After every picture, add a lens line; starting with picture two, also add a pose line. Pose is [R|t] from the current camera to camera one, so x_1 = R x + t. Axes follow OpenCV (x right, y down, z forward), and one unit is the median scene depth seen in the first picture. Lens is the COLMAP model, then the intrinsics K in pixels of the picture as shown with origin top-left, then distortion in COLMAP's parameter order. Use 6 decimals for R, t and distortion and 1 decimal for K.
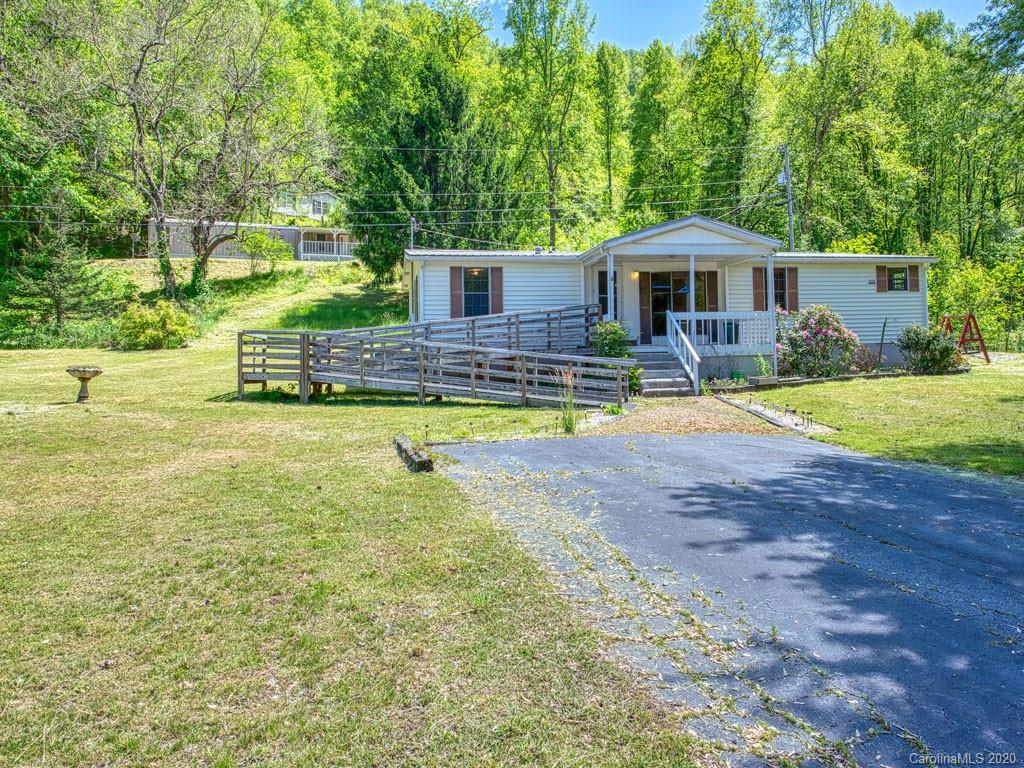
lens RADIAL K [[717.2, 0, 511.1], [0, 717.2, 379.2], [0, 0, 1]] dist [-0.008990, -0.000573]
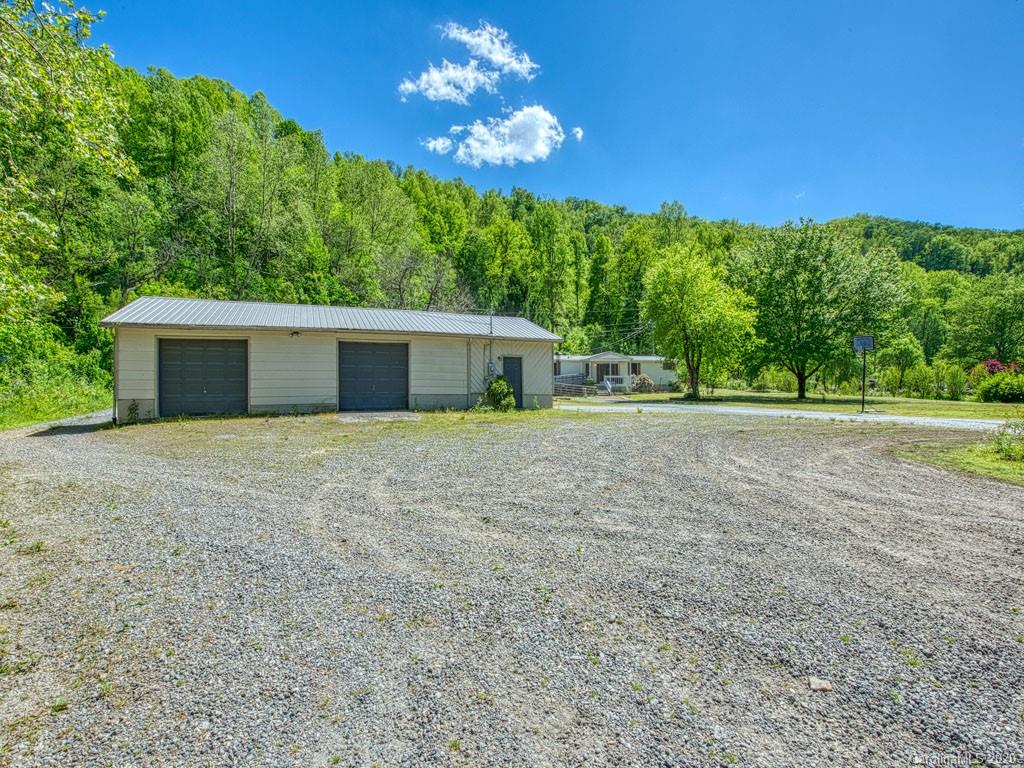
lens RADIAL K [[454.7, 0, 514.1], [0, 454.7, 389.3], [0, 0, 1]] dist [-0.001843, -0.000706]
pose [[0.999773, 0.017394, 0.012283, -0.269975], [-0.016905, 0.999101, -0.038868, 0.077686], [-0.012949, 0.038651, 0.999169, -1.316246]]
